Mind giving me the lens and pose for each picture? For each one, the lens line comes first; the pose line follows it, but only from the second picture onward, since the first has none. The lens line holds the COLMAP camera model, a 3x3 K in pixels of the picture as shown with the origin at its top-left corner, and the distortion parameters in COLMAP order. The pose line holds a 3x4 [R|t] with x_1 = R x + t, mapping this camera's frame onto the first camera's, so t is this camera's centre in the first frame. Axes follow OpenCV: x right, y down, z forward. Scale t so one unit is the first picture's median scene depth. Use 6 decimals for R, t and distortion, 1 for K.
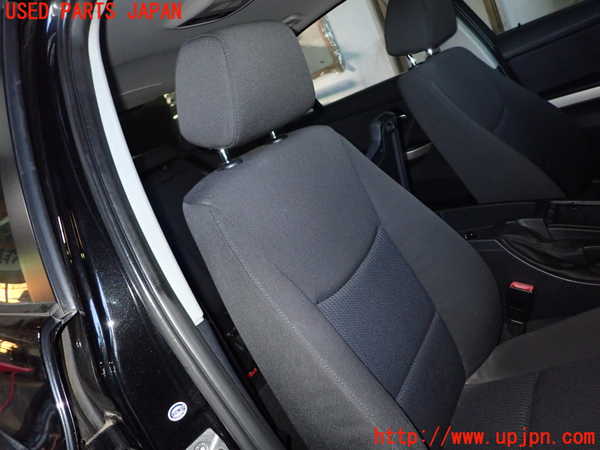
lens RADIAL K [[434.6, 0, 300.0], [0, 434.6, 225.0], [0, 0, 1]] dist [0.005480, 0.002733]
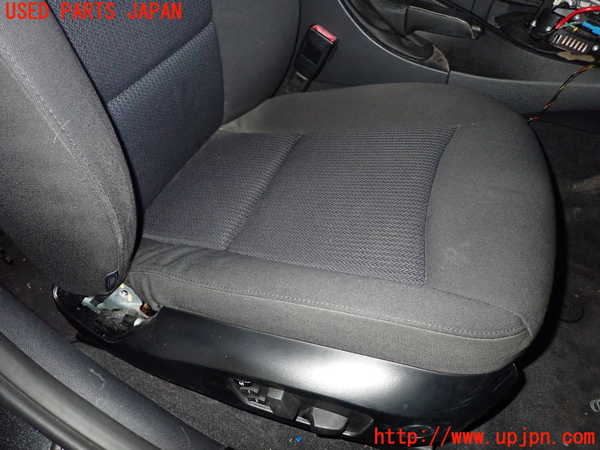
lens RADIAL K [[434.6, 0, 300.0], [0, 434.6, 225.0], [0, 0, 1]] dist [0.005480, 0.002733]
pose [[0.853486, 0.163669, 0.494747, 0.134094], [-0.380682, 0.844162, 0.377453, 0.150940], [-0.355869, -0.510492, 0.782787, 0.212988]]
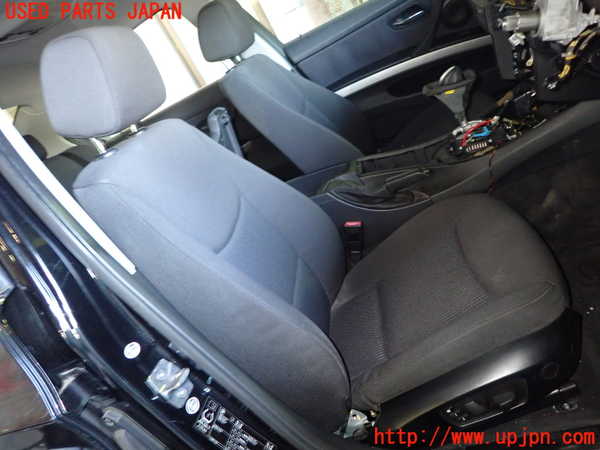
lens RADIAL K [[434.6, 0, 300.0], [0, 434.6, 225.0], [0, 0, 1]] dist [0.005480, 0.002733]
pose [[0.896874, -0.199792, 0.394589, -0.146715], [0.218389, 0.975859, -0.002279, 0.110596], [-0.384608, 0.088218, 0.918855, -0.137457]]
